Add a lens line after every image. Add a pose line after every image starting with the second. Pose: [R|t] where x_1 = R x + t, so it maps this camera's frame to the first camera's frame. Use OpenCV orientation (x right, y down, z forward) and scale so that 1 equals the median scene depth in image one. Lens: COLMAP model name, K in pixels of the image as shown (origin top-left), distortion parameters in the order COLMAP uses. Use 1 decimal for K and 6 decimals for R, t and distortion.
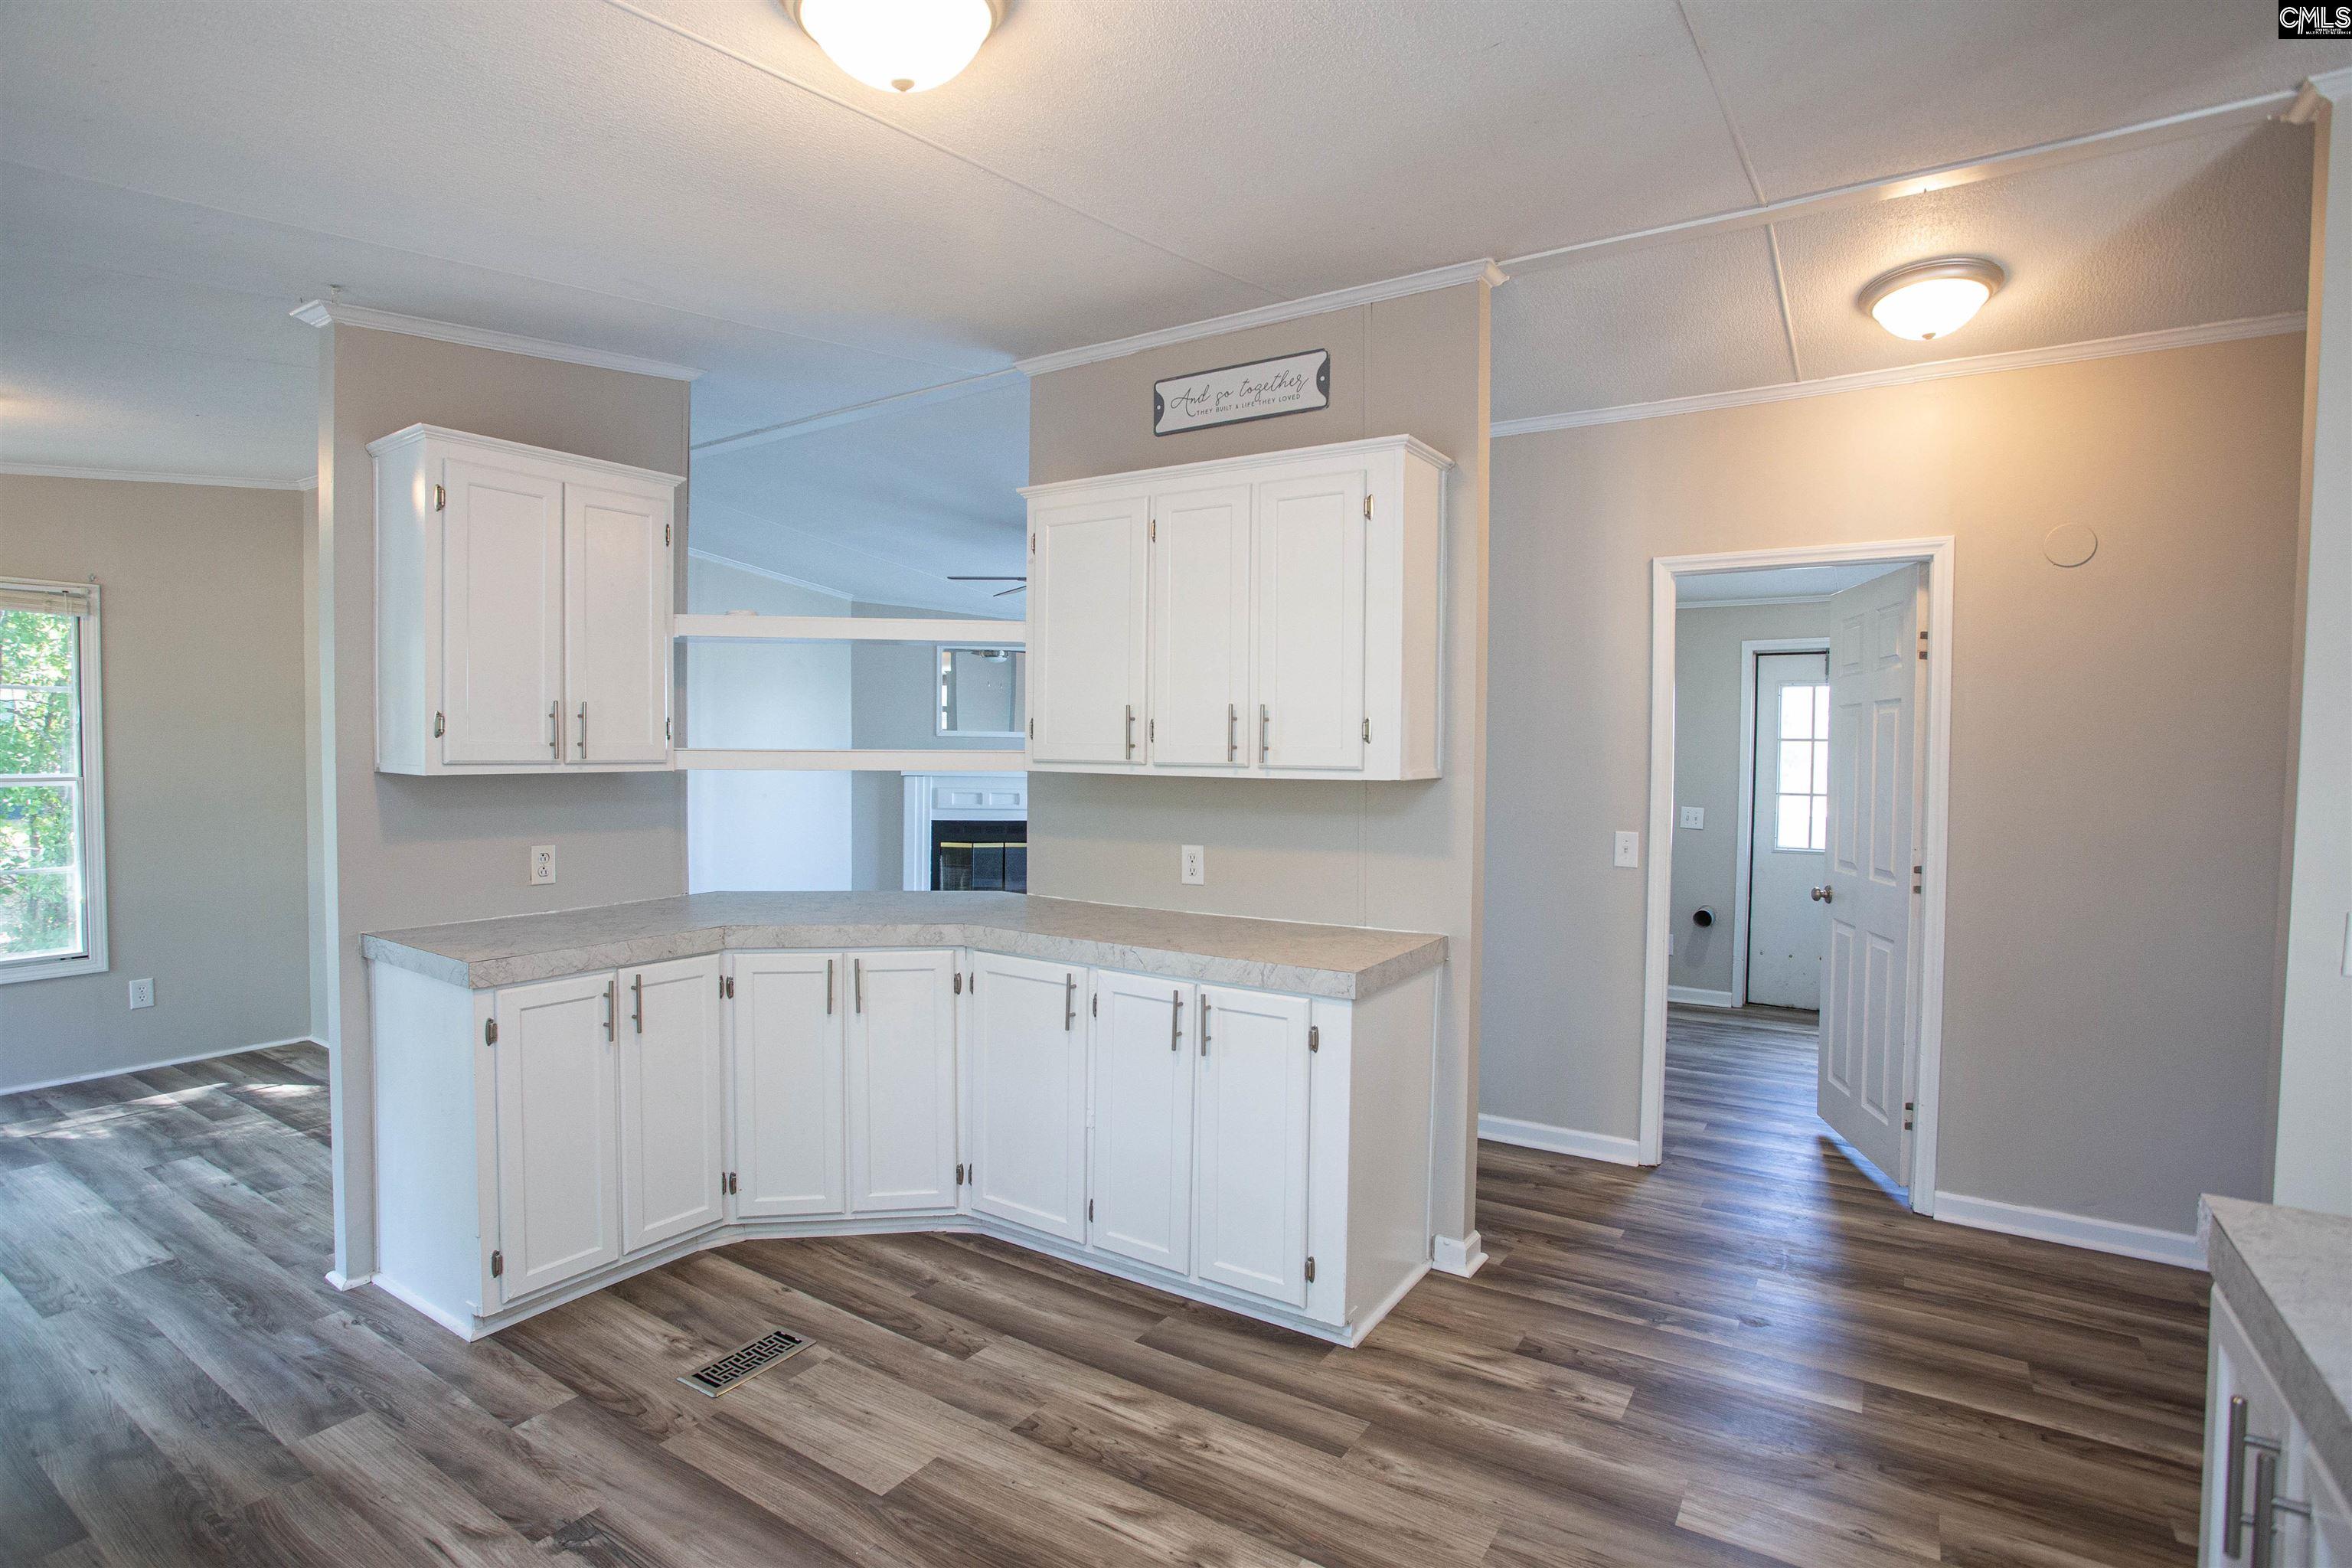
lens RADIAL K [[1142.8, 0, 1169.4], [0, 1142.8, 781.6], [0, 0, 1]] dist [-0.070756, 0.024748]
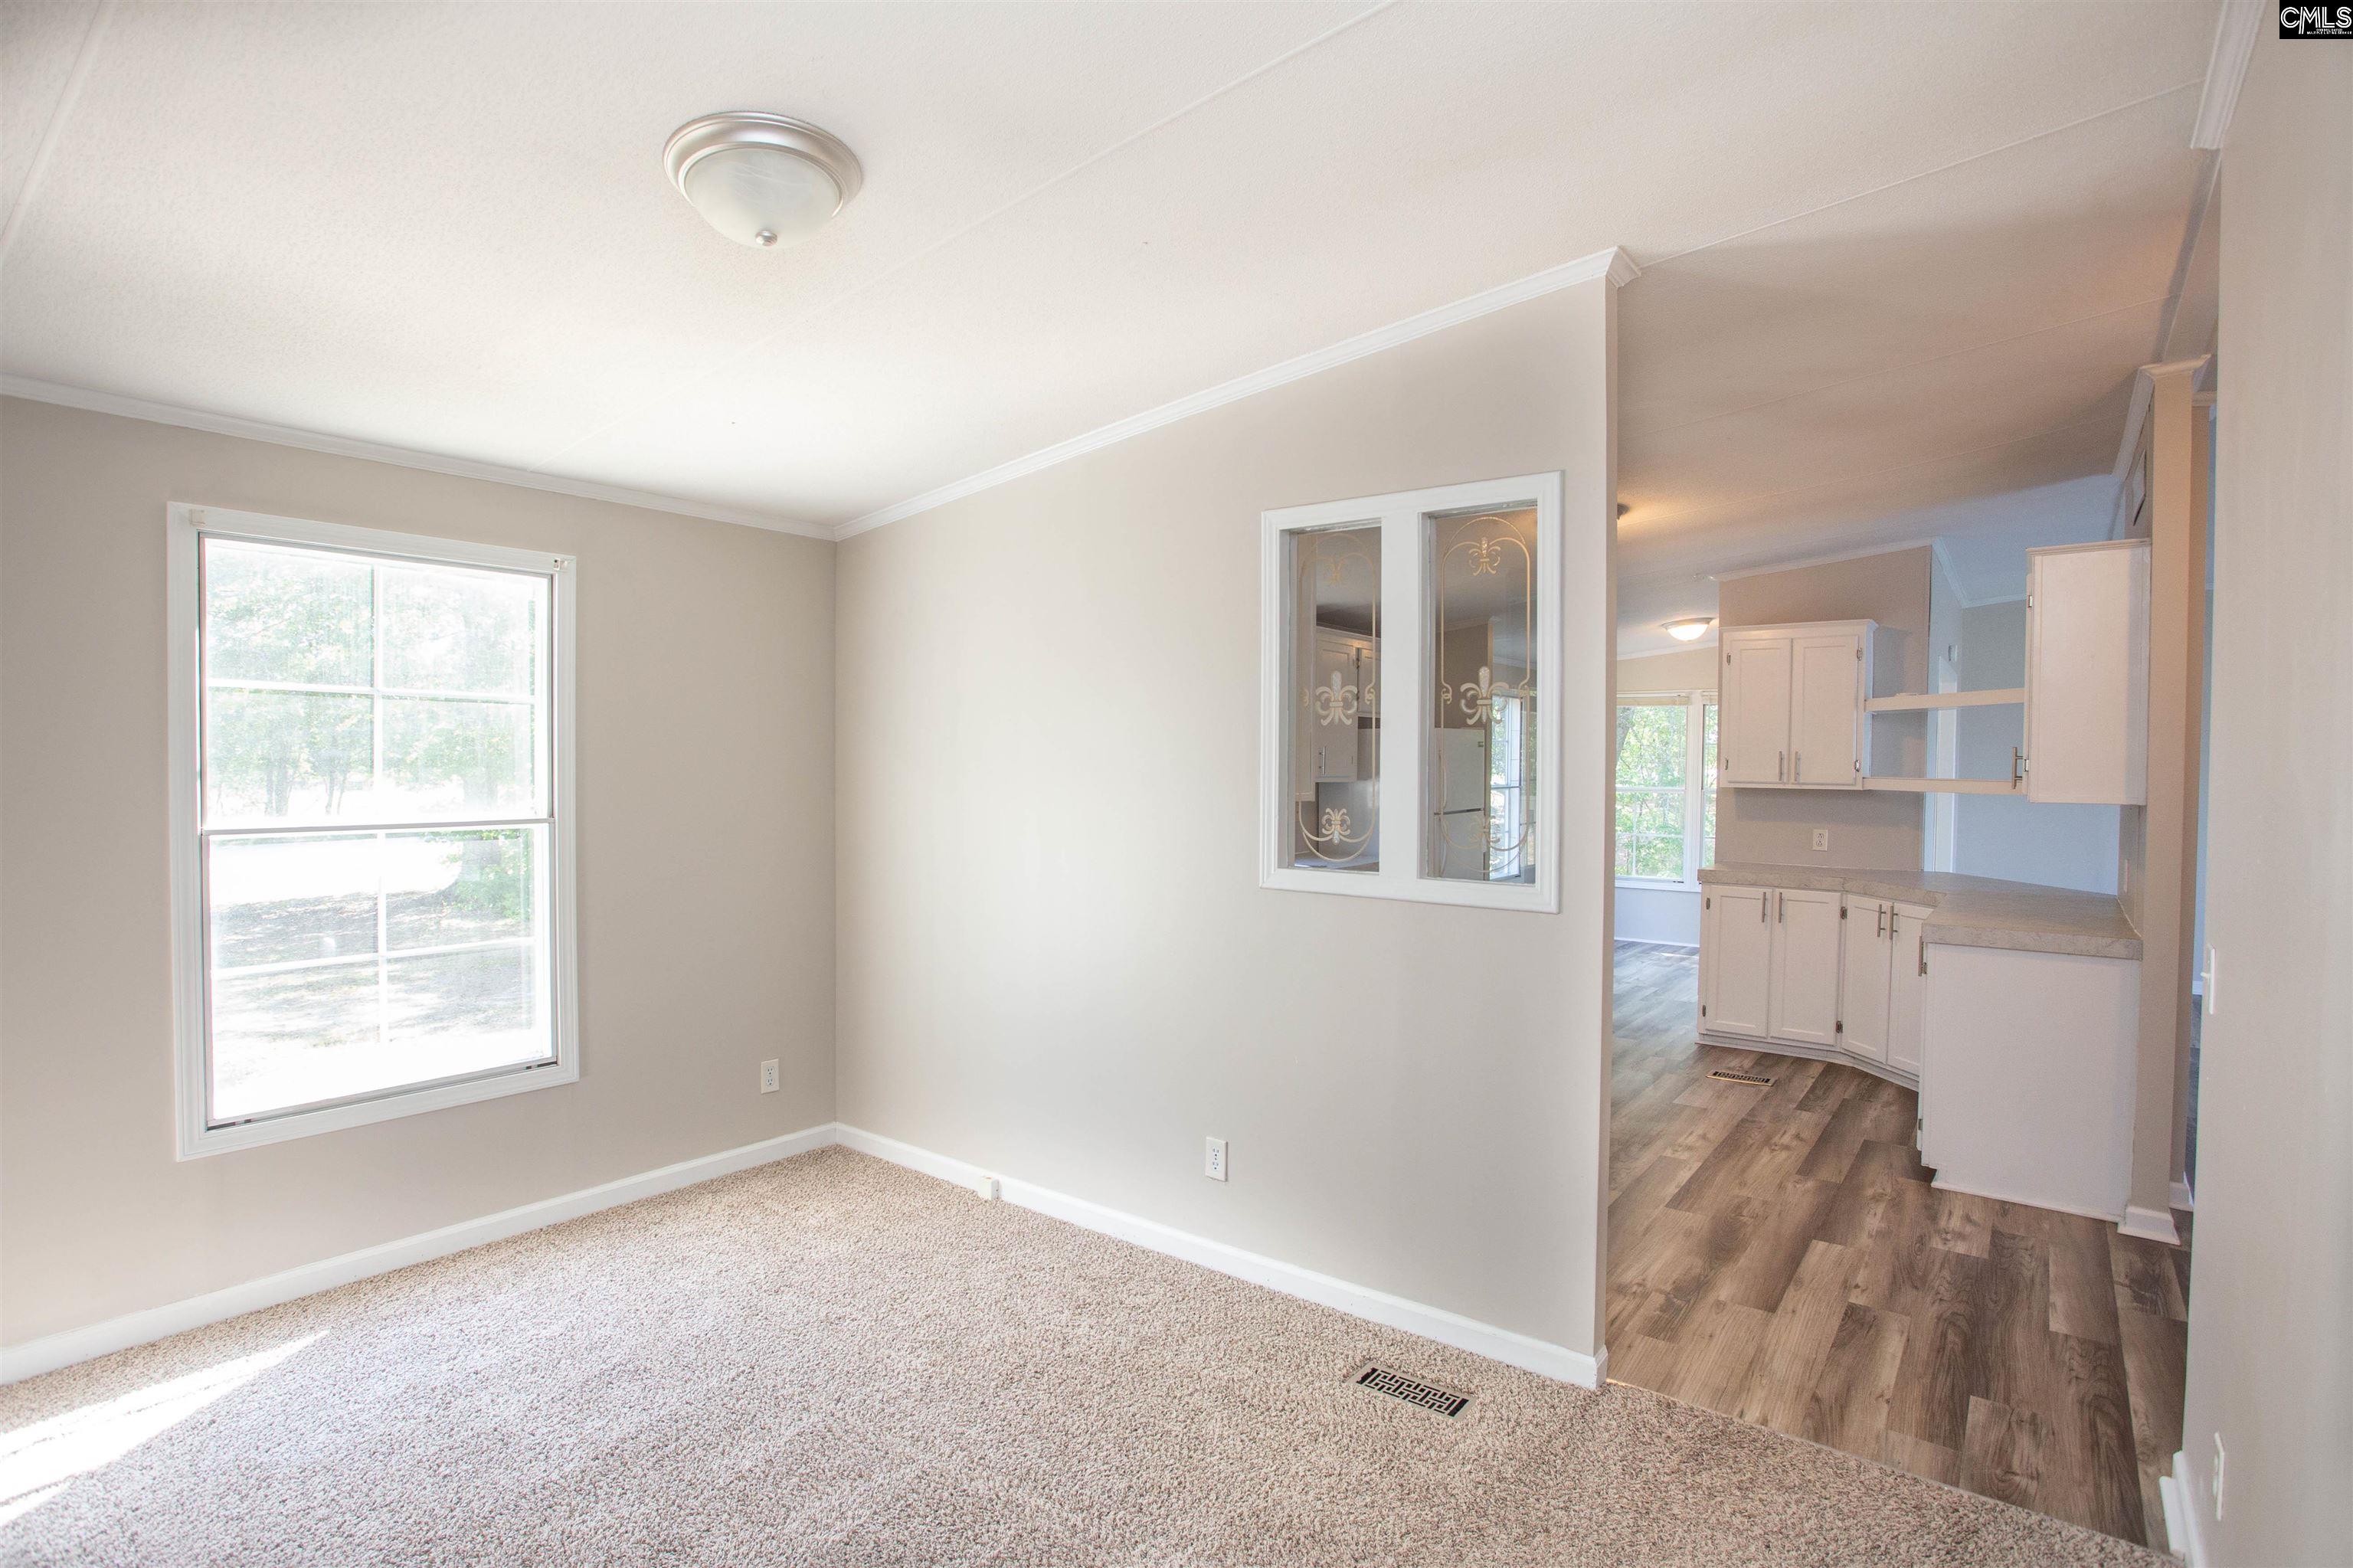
lens RADIAL K [[1143.4, 0, 1169.9], [0, 1143.4, 781.6], [0, 0, 1]] dist [-0.070756, 0.024748]
pose [[-0.073367, 0.011200, -0.997242, 1.748429], [-0.048548, 0.998711, 0.014788, 0.004701], [0.996123, 0.049499, -0.072728, 0.094311]]
